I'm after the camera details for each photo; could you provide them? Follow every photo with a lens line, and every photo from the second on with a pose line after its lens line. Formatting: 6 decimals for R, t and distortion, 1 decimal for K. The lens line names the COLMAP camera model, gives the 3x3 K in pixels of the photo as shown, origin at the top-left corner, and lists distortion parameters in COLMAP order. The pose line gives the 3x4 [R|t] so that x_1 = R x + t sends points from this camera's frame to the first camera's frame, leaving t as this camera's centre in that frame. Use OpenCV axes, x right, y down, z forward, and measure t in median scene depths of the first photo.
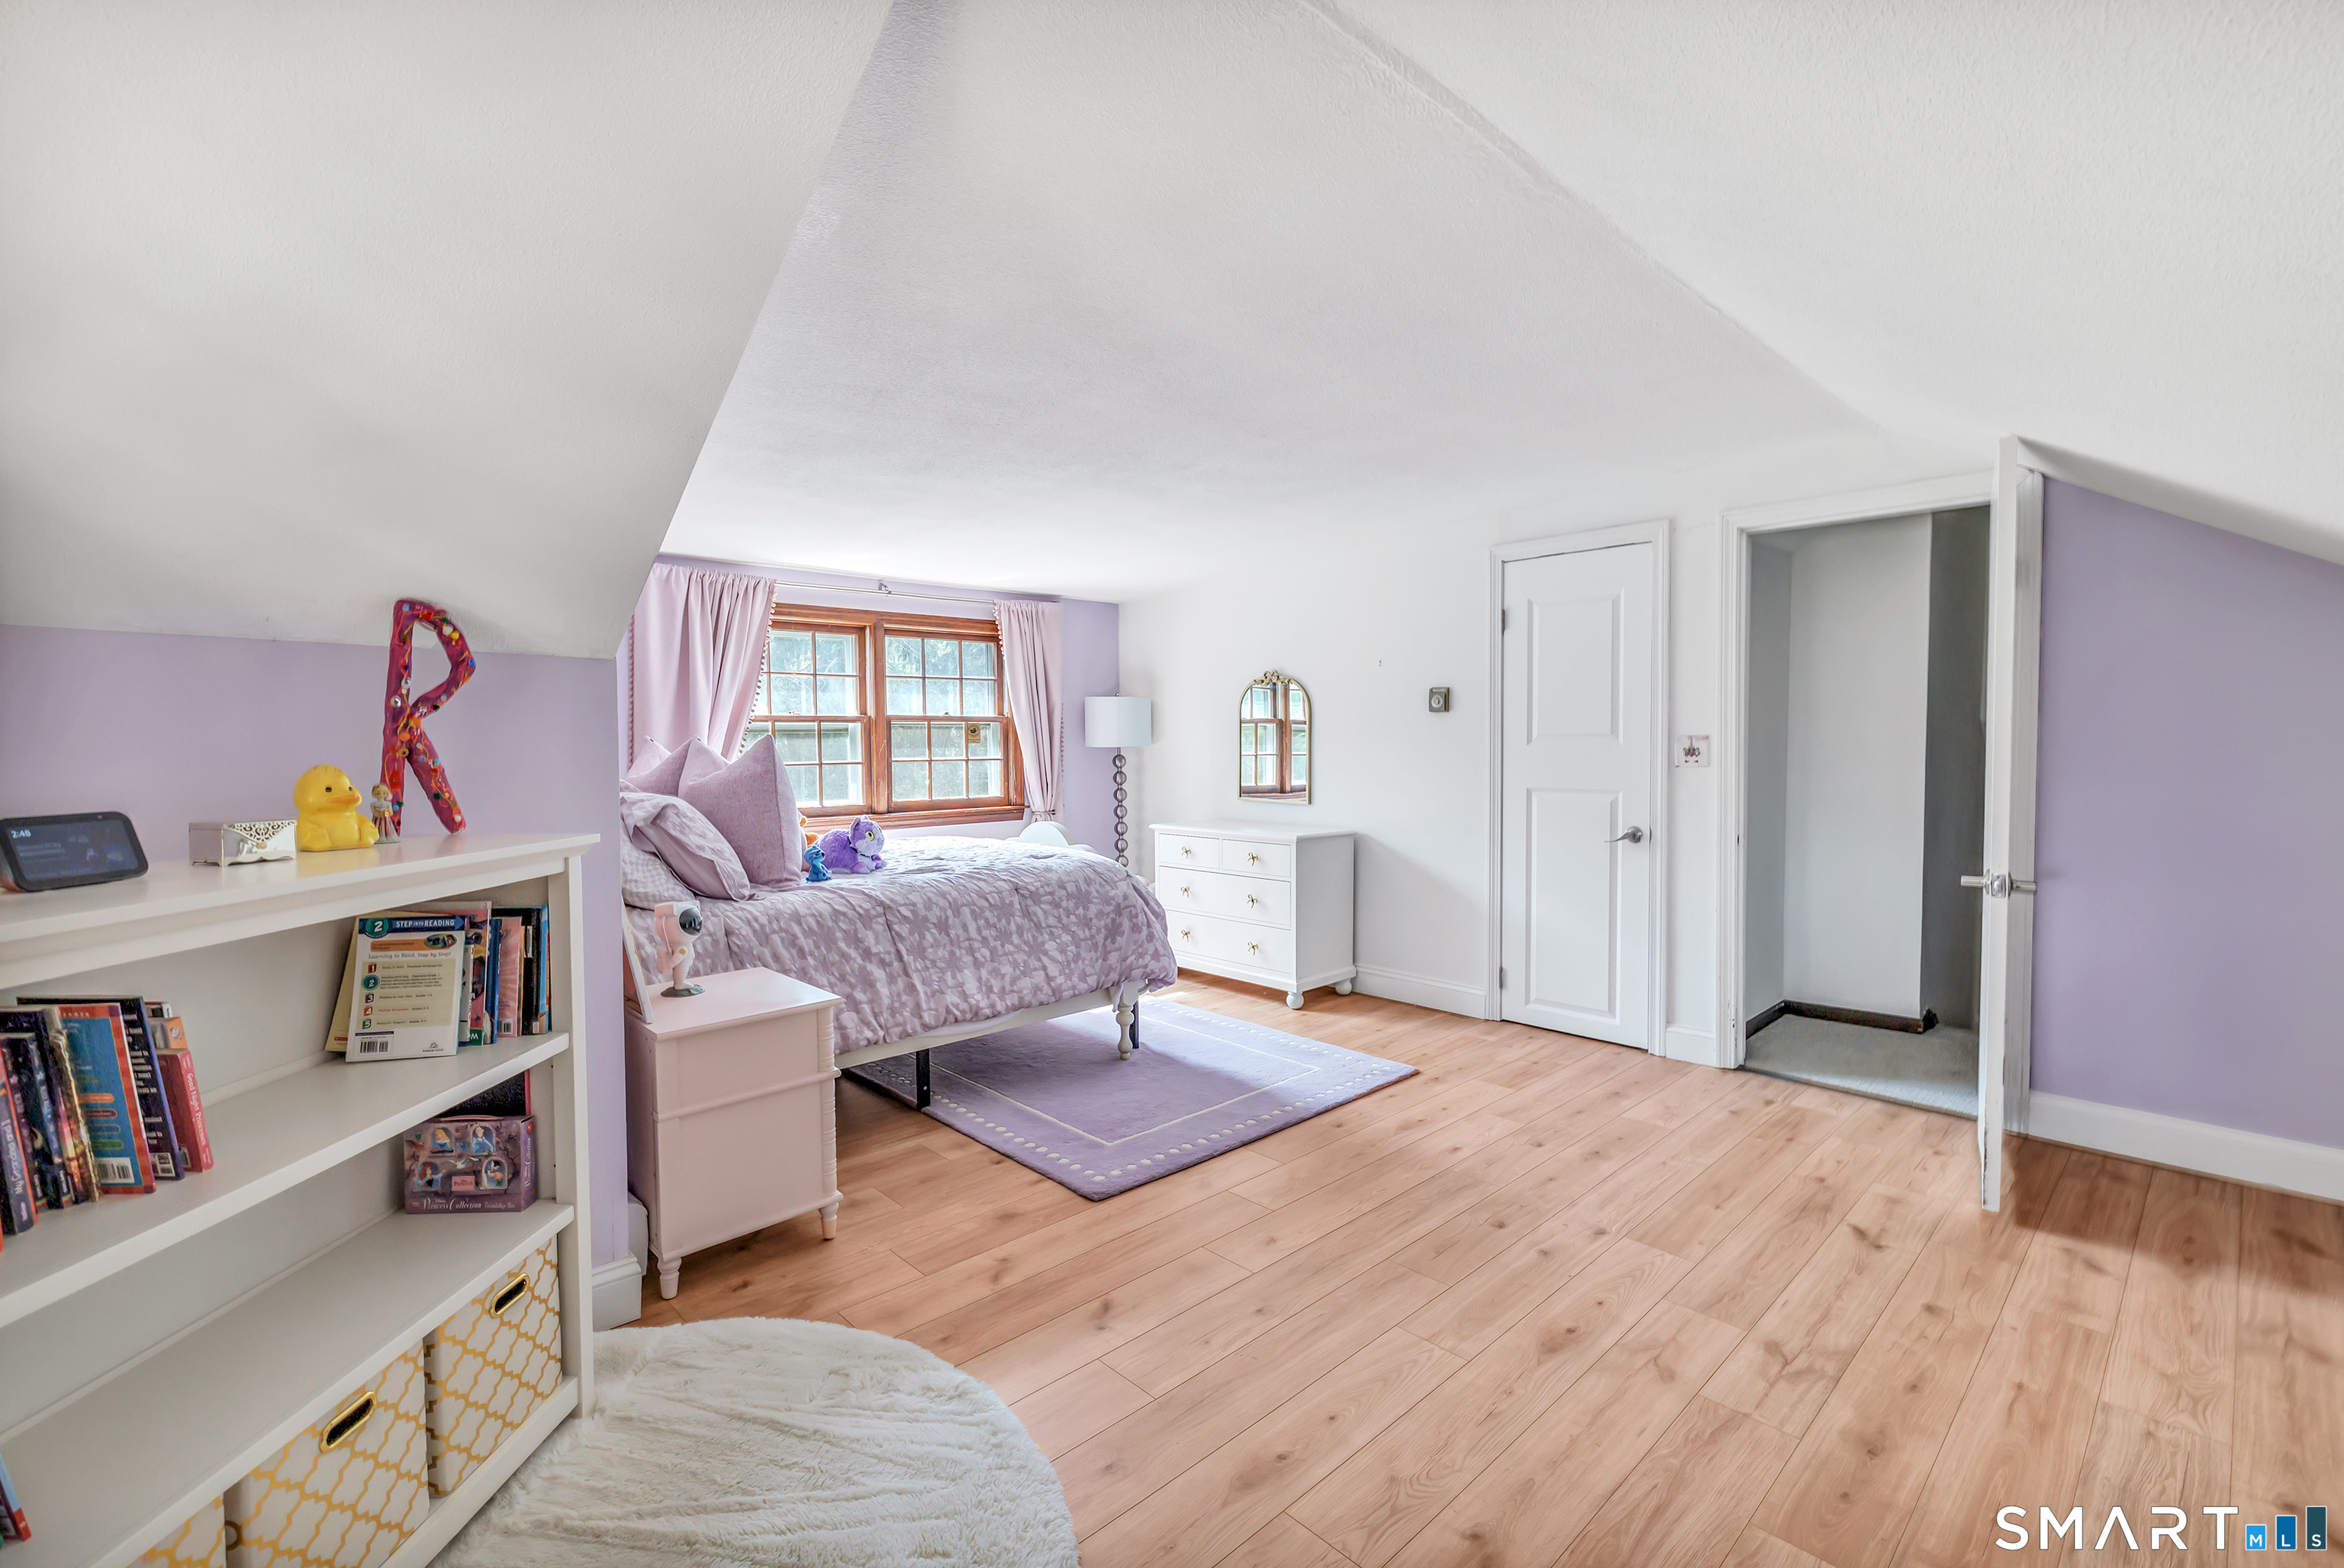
lens RADIAL K [[1027.6, 0, 1172.0], [0, 1027.6, 784.0], [0, 0, 1]] dist [-0.000424, 0.000428]
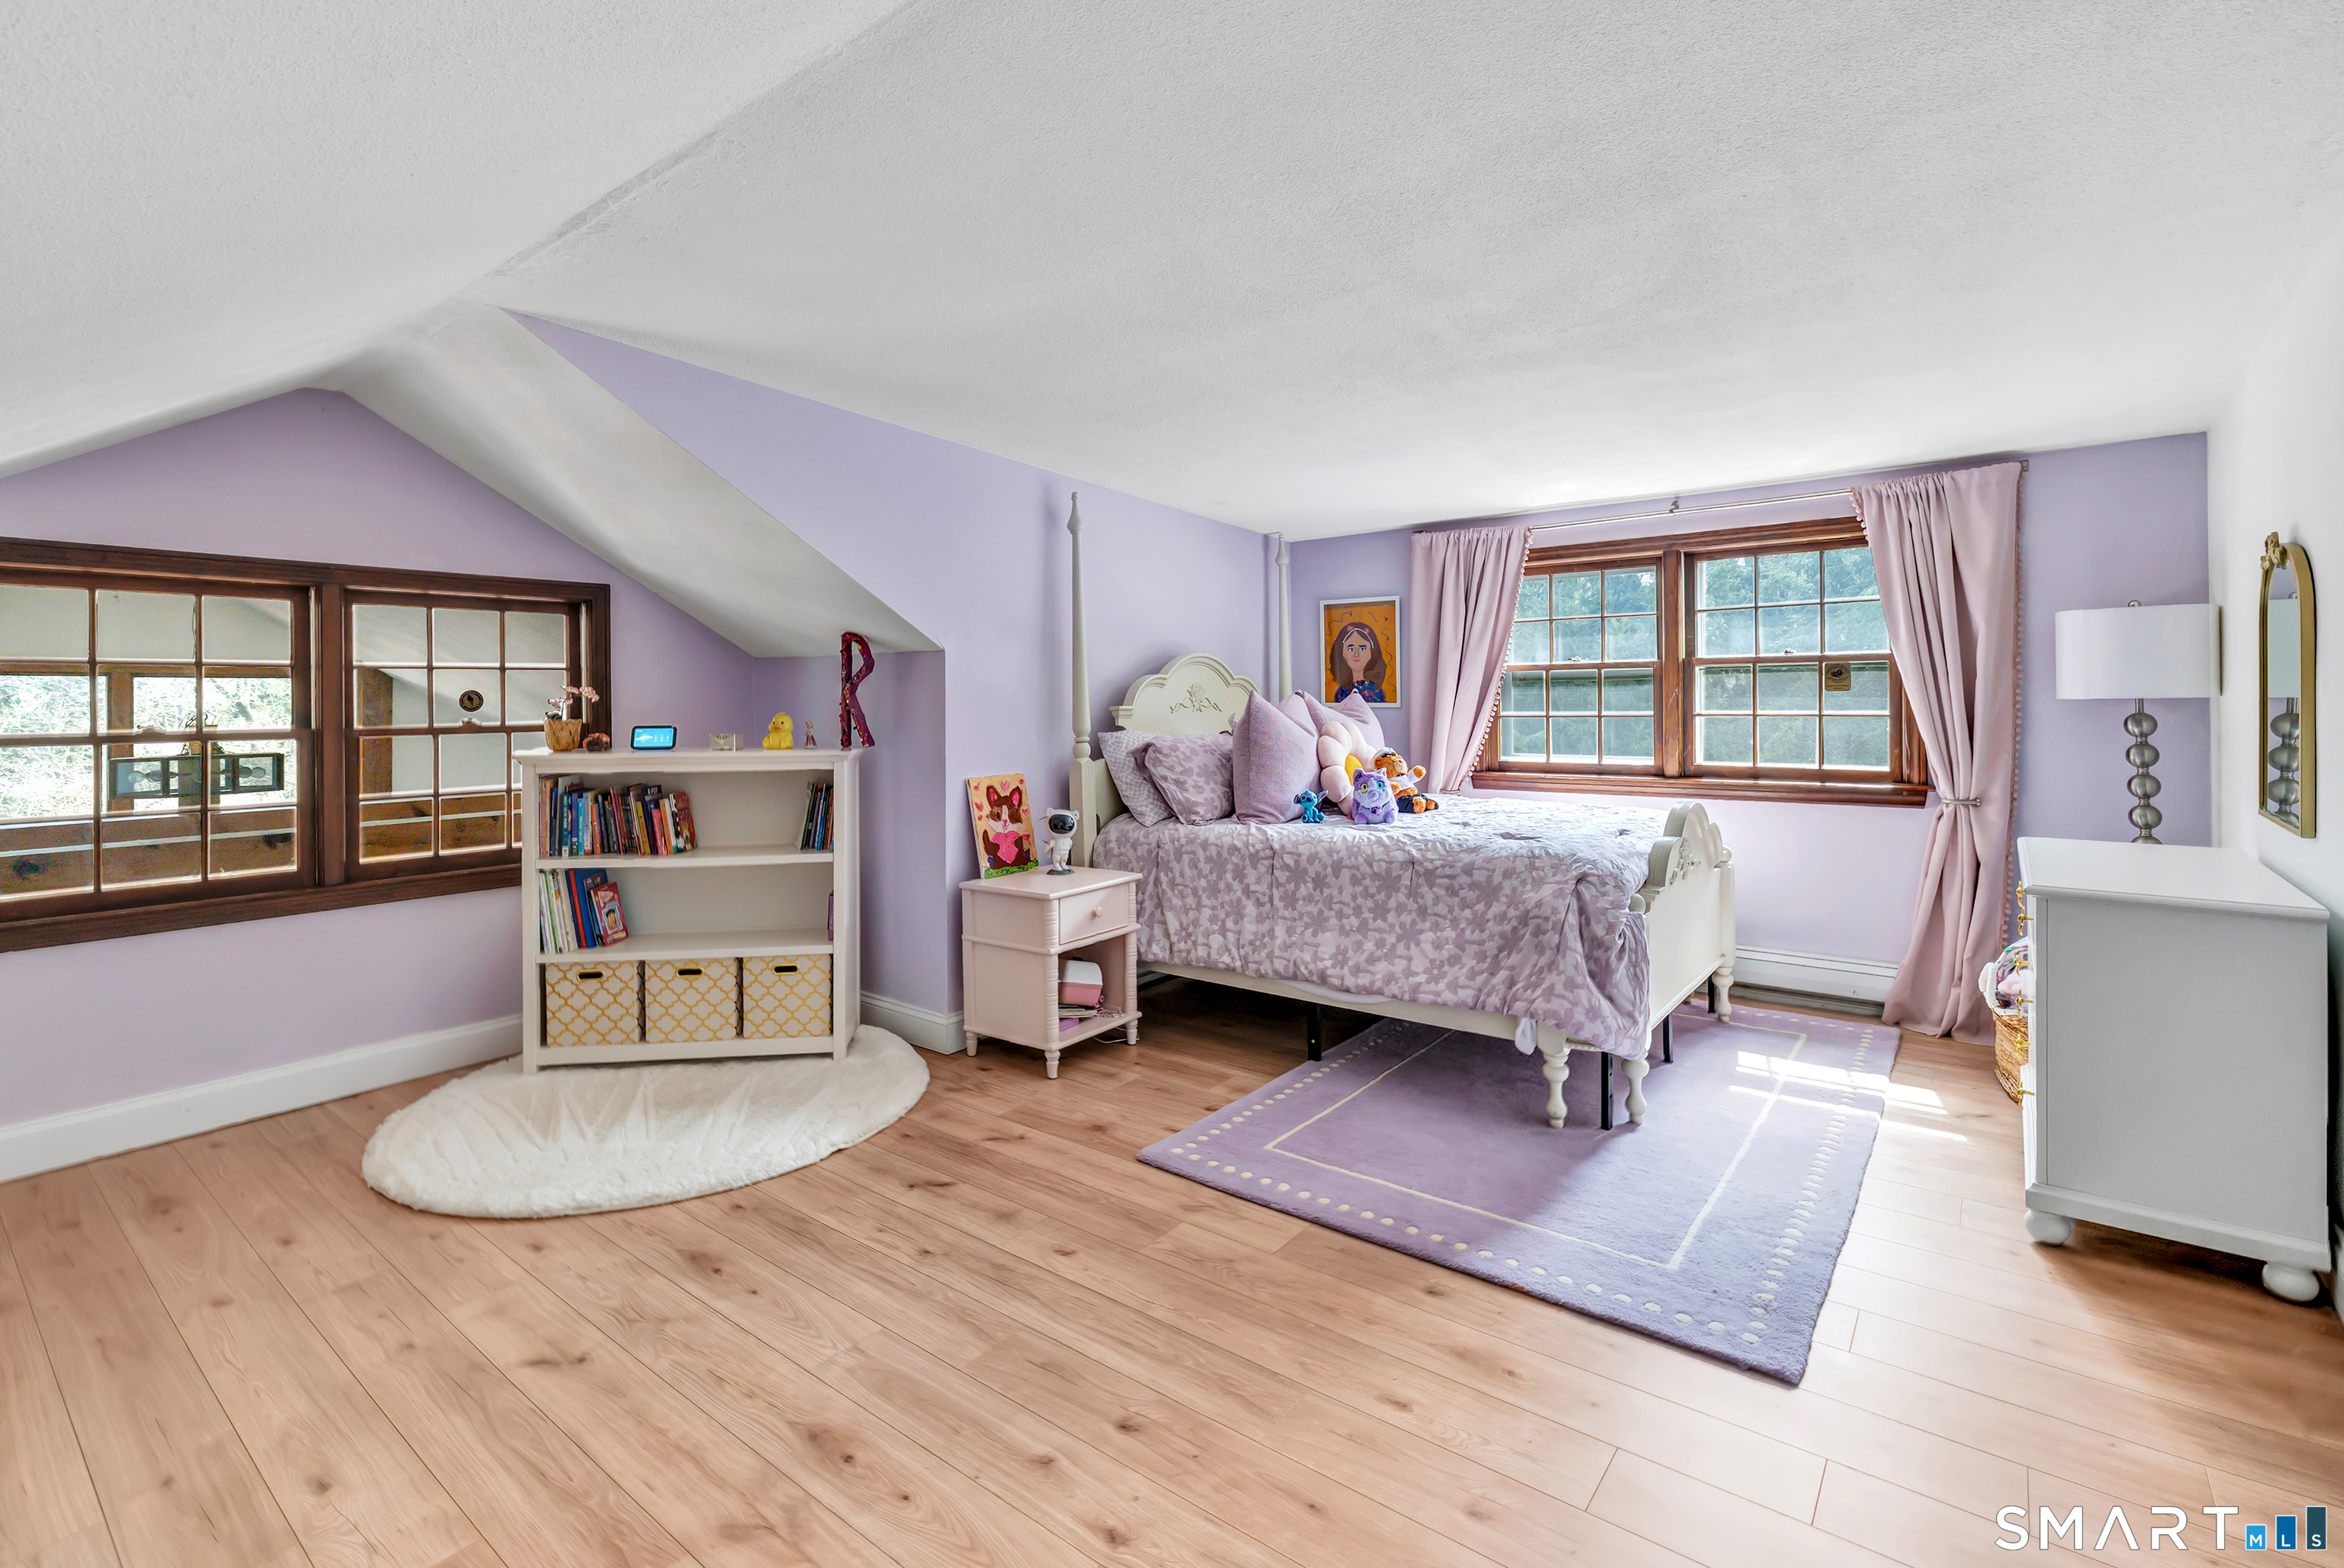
lens RADIAL K [[1145.8, 0, 1240.6], [0, 1145.8, 698.2], [0, 0, 1]] dist [-0.000478, 0.000058]
pose [[0.133053, 0.005925, -0.991091, 0.863712], [-0.030114, 0.999545, 0.001933, -0.039011], [0.990651, 0.029589, 0.133171, 0.778802]]
